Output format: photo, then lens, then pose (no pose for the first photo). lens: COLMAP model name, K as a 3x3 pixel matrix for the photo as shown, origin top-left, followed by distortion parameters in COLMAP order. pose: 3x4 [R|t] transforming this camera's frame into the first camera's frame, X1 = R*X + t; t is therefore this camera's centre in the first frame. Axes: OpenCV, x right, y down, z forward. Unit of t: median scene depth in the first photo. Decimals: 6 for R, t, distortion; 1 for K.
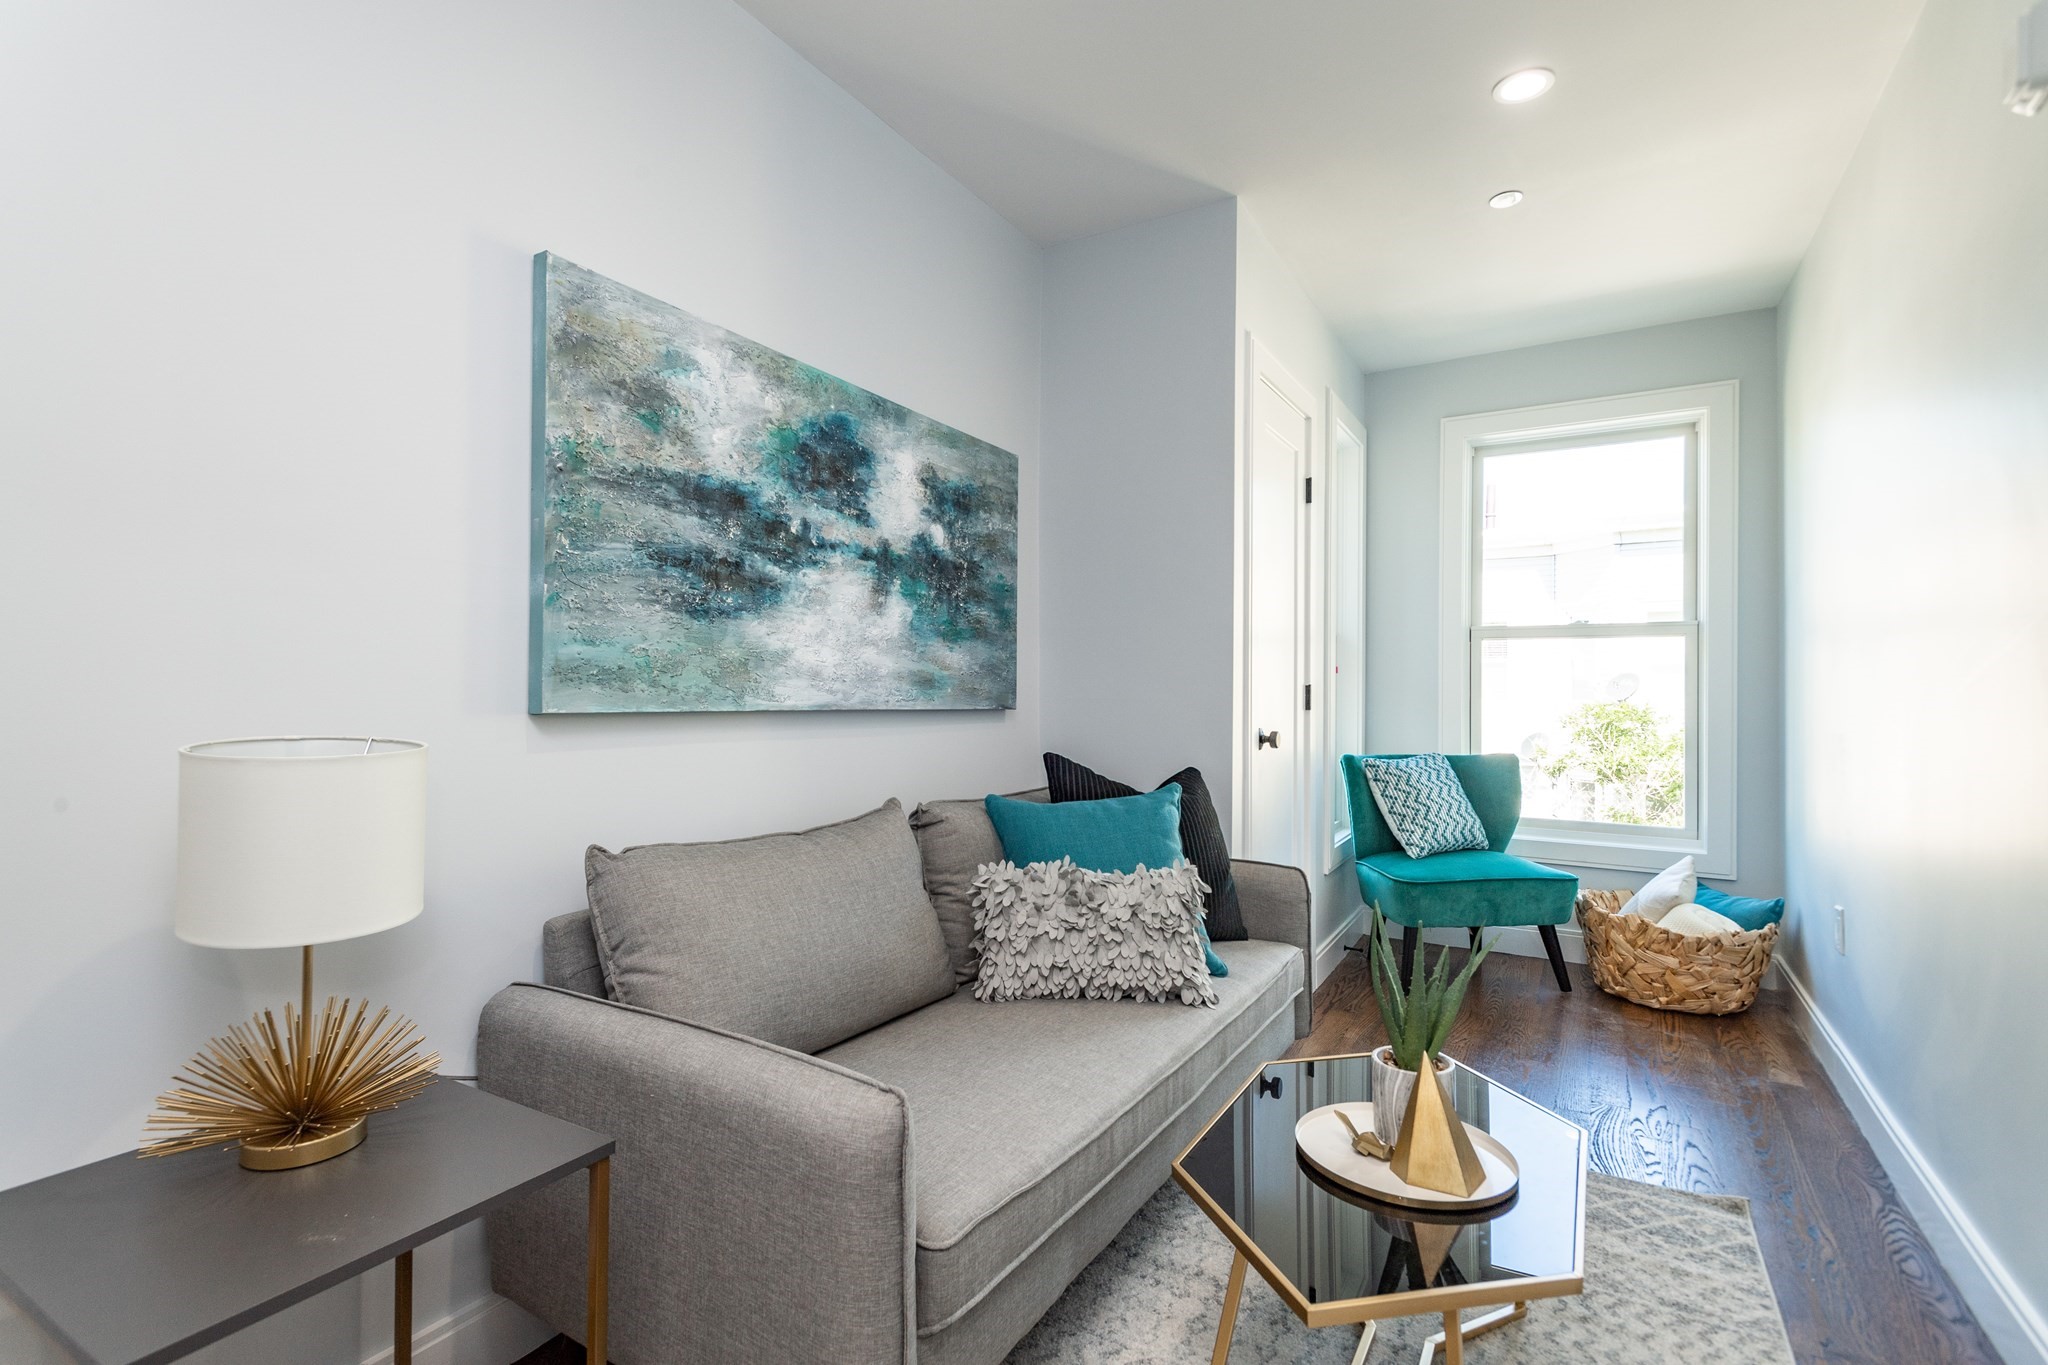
lens RADIAL K [[970.2, 0, 1024.0], [0, 970.2, 682.5], [0, 0, 1]] dist [0.014833, -0.000373]
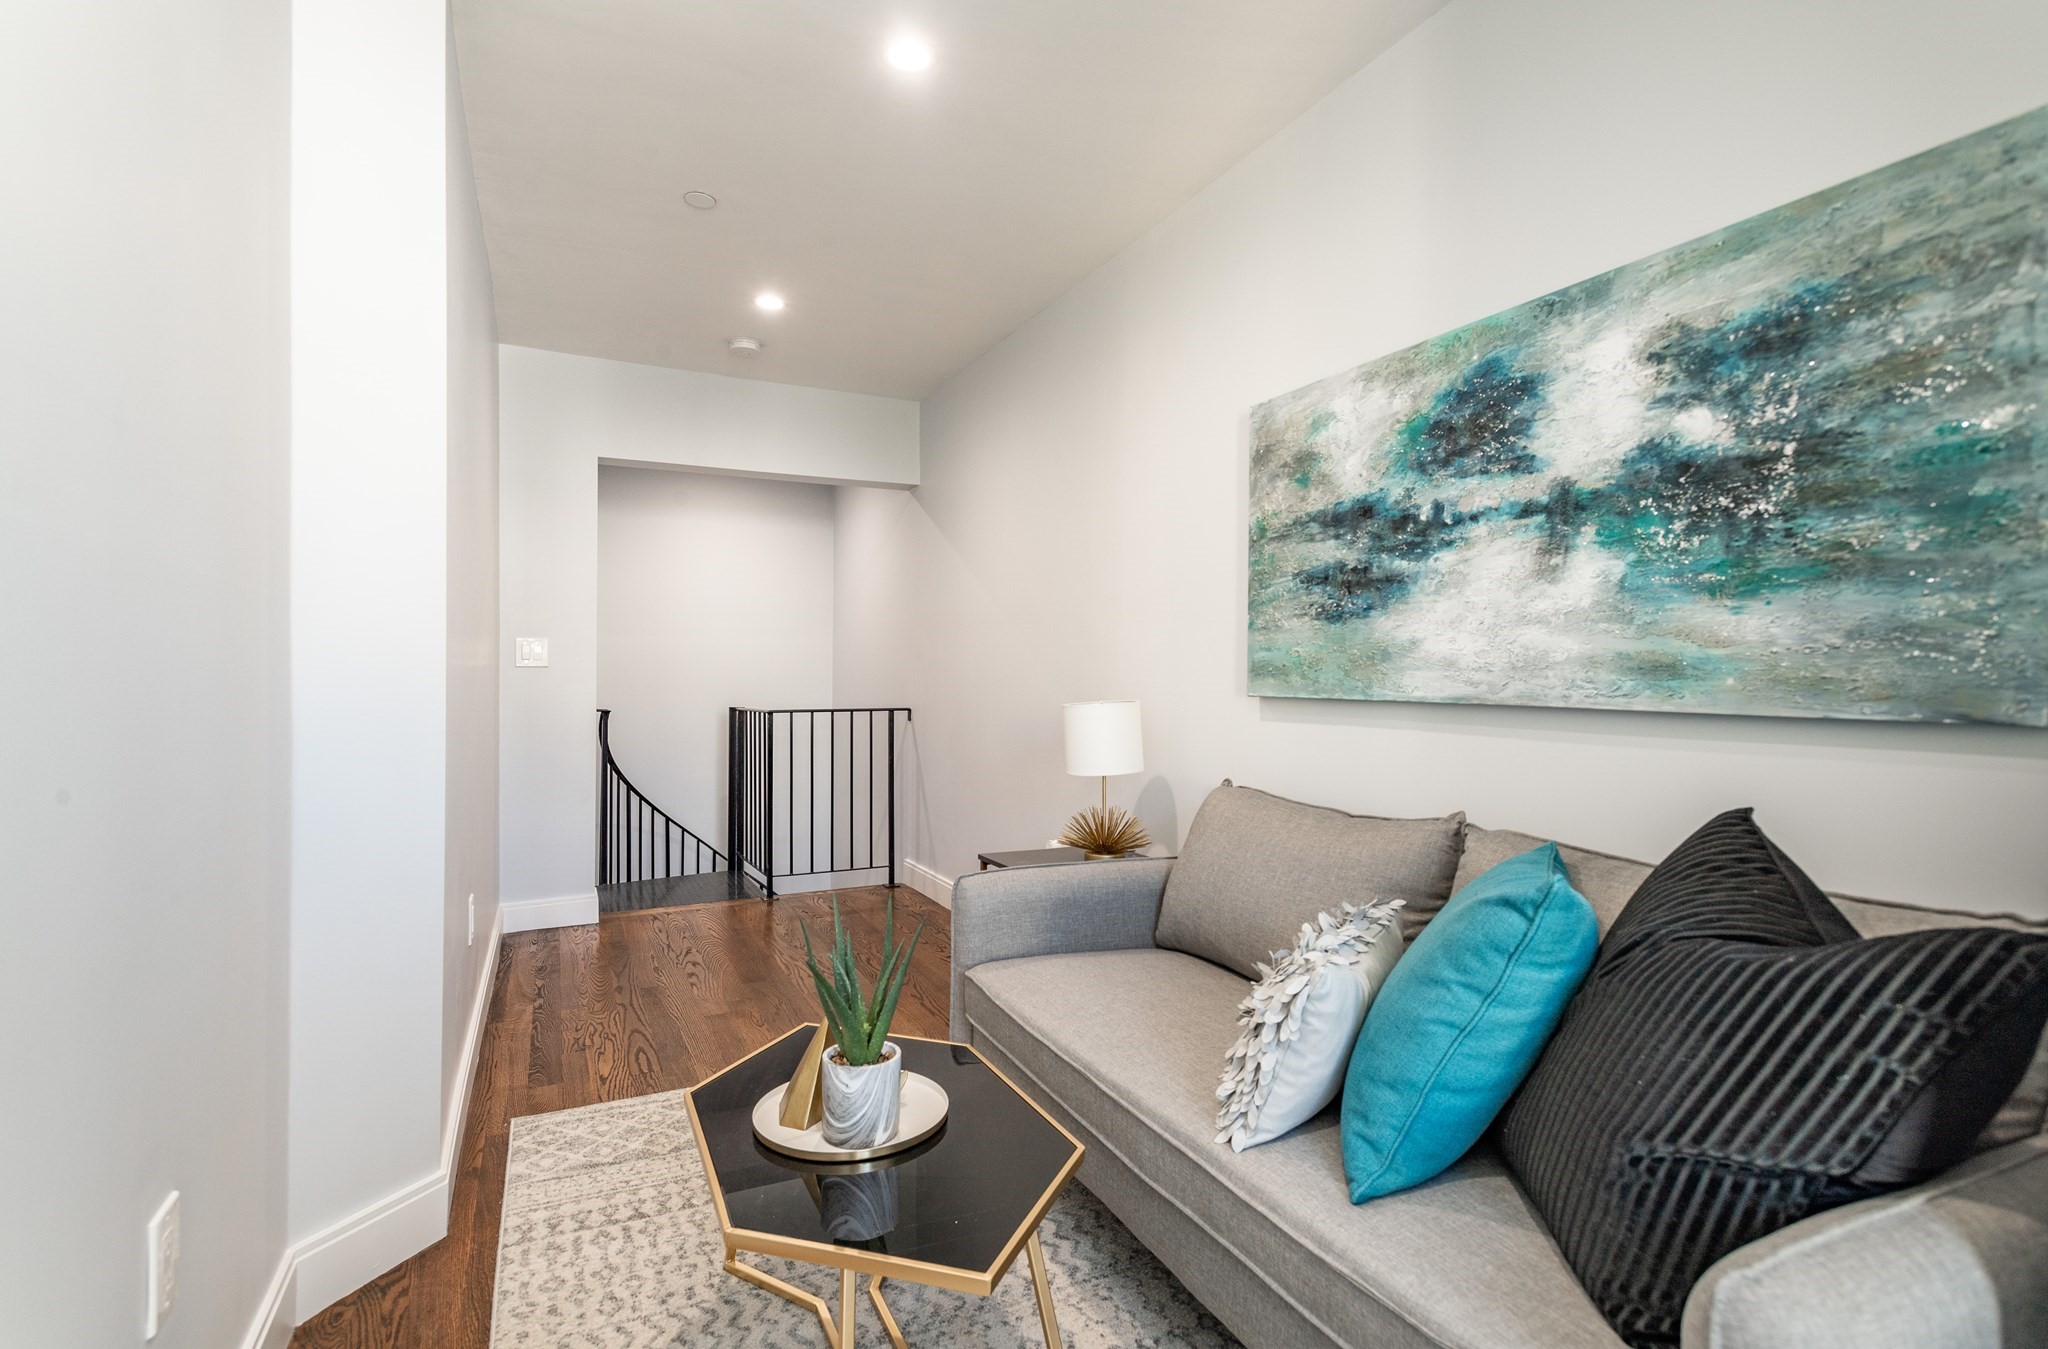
lens RADIAL K [[993.1, 0, 1024.0], [0, 993.1, 674.5], [0, 0, 1]] dist [0.000697, -0.000065]
pose [[-0.568601, -0.001087, -0.822612, 0.779881], [0.010997, 0.999900, -0.008923, 0.005305], [0.822540, -0.014120, -0.568533, 1.186139]]
